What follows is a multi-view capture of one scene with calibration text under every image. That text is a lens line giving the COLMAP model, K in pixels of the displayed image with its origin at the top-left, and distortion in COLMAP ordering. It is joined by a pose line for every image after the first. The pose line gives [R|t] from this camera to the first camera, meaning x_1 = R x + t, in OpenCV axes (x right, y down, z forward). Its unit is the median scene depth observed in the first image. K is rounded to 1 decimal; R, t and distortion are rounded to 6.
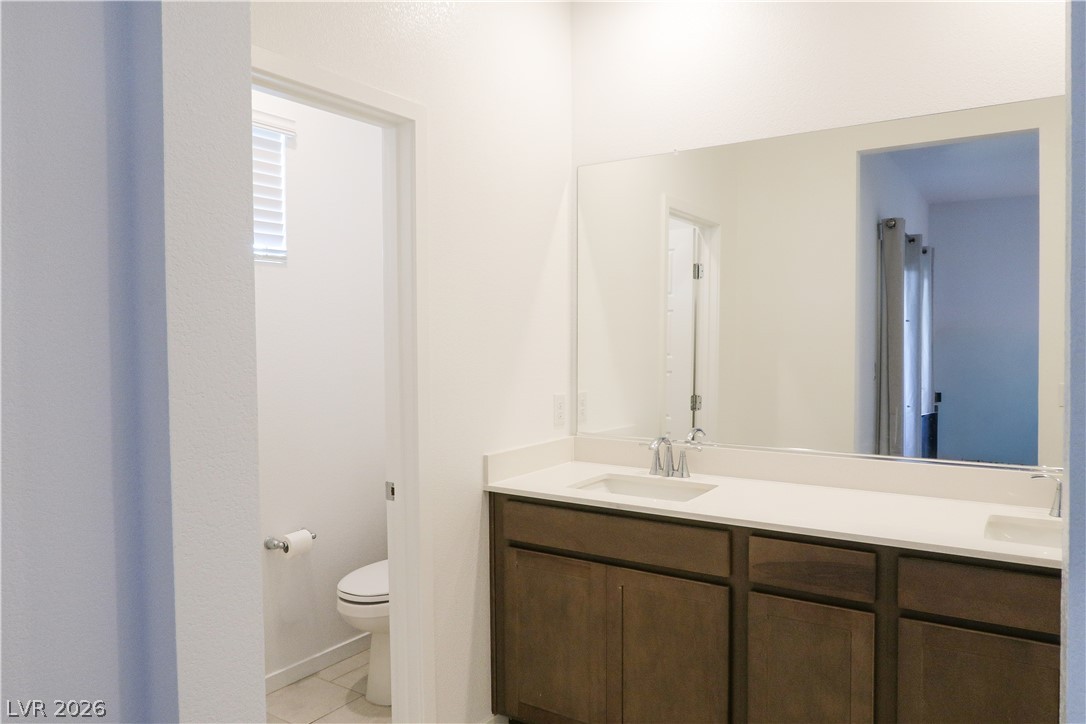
lens RADIAL K [[750.9, 0, 536.5], [0, 750.9, 365.3], [0, 0, 1]] dist [-0.015167, 0.005434]
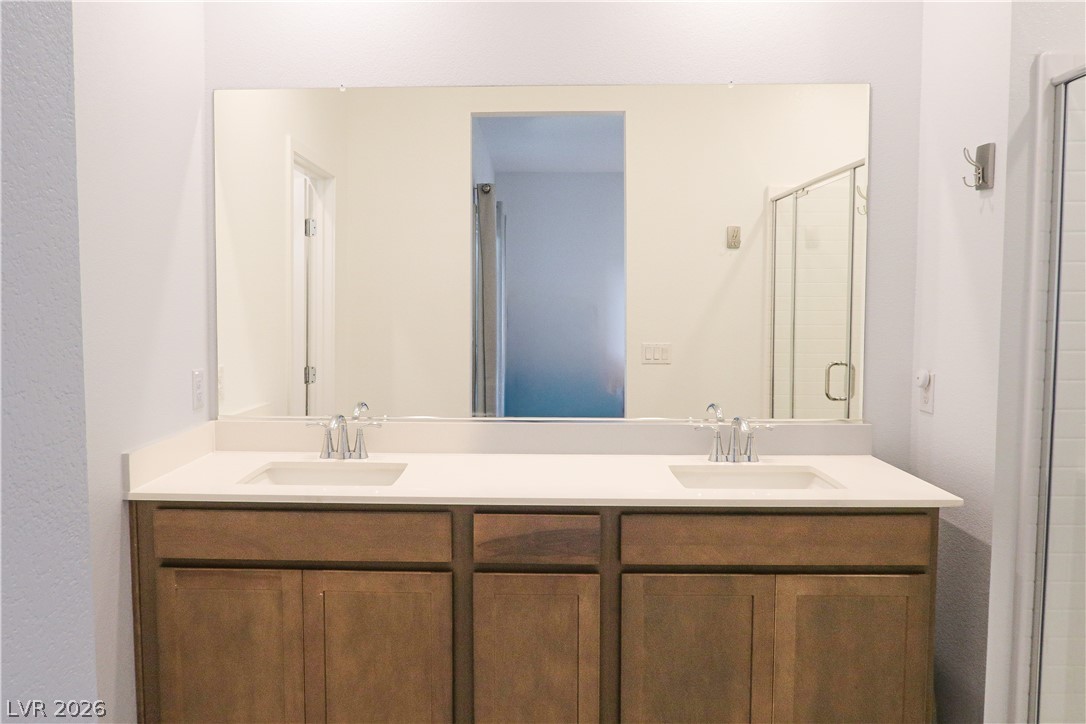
lens RADIAL K [[809.0, 0, 535.5], [0, 809.0, 355.4], [0, 0, 1]] dist [-0.019263, 0.006552]
pose [[0.857489, -0.032484, 0.513476, -0.132241], [0.017593, 0.999272, 0.033838, -0.001551], [-0.514202, -0.019982, 0.857436, 0.086188]]
